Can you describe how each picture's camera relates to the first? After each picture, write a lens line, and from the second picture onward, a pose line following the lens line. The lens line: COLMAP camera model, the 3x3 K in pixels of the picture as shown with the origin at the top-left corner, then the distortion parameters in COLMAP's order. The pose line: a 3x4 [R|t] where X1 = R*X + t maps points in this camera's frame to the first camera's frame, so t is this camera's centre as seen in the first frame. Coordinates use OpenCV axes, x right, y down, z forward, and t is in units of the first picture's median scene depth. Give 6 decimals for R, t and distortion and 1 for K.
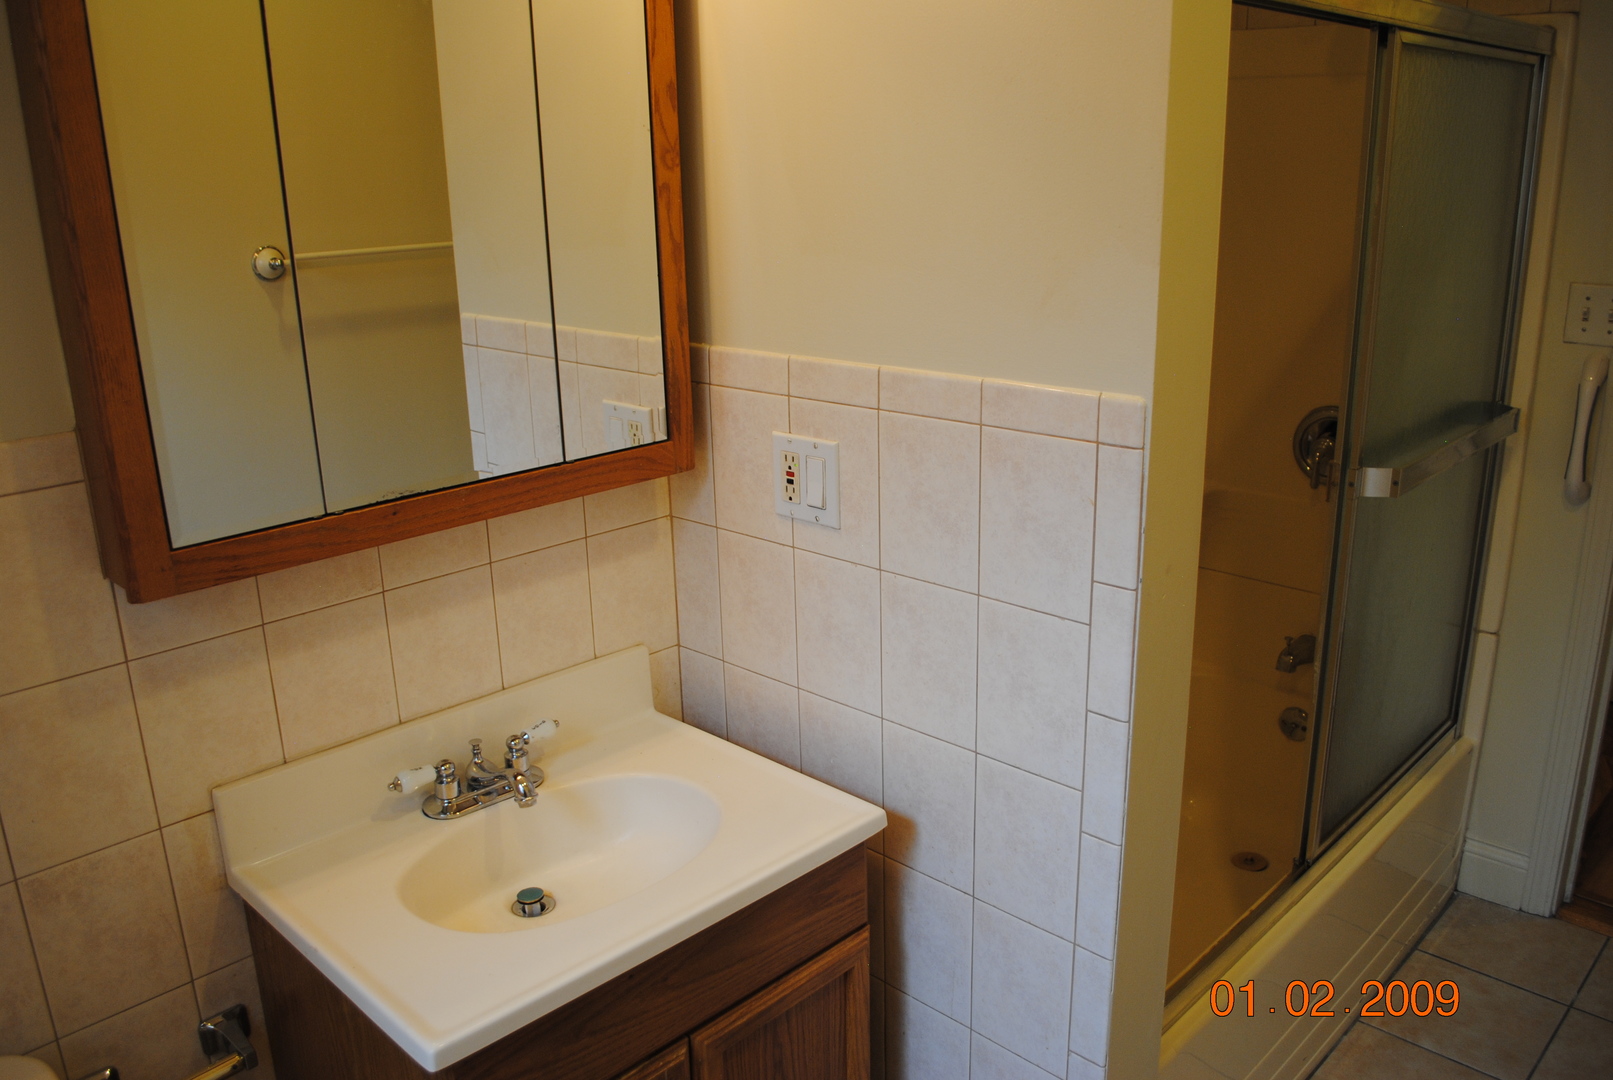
lens RADIAL K [[1282.4, 0, 806.9], [0, 1282.4, 541.9], [0, 0, 1]] dist [-0.079019, 0.002814]
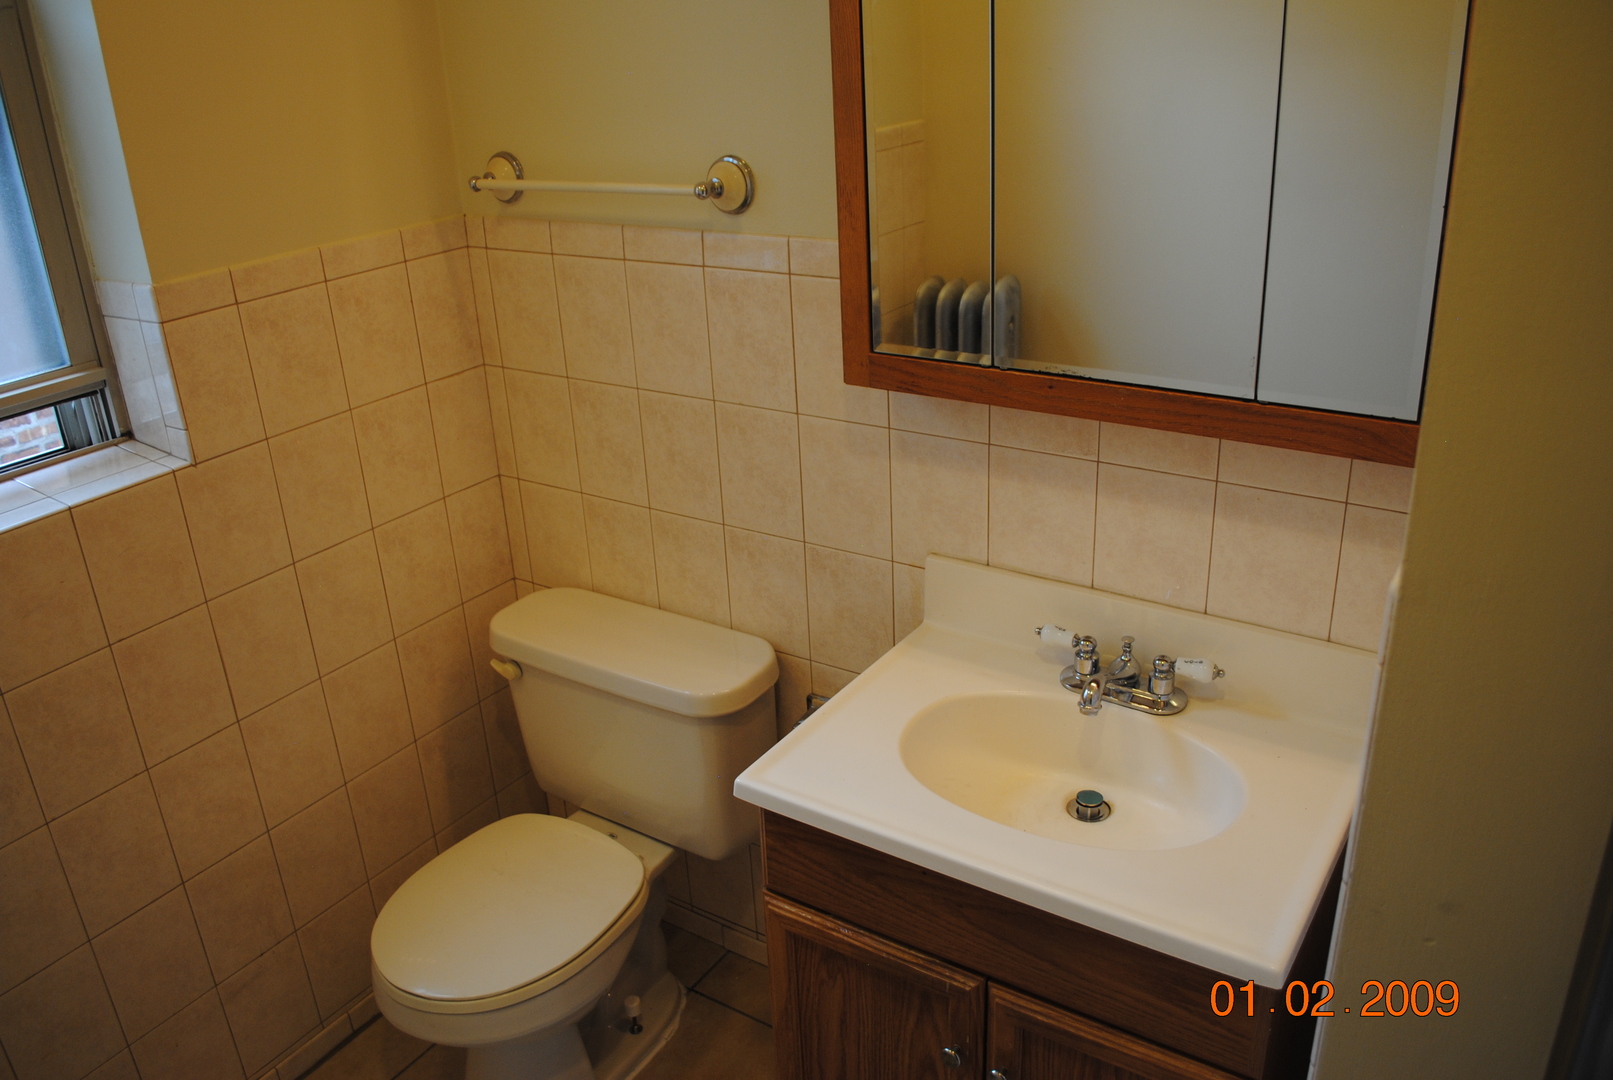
lens RADIAL K [[1282.4, 0, 805.9], [0, 1282.4, 539.4], [0, 0, 1]] dist [-0.079019, 0.002814]
pose [[0.189407, 0.404558, -0.894683, 0.576154], [-0.240058, 0.902605, 0.357319, -0.218085], [0.952102, 0.147097, 0.268077, 0.512470]]
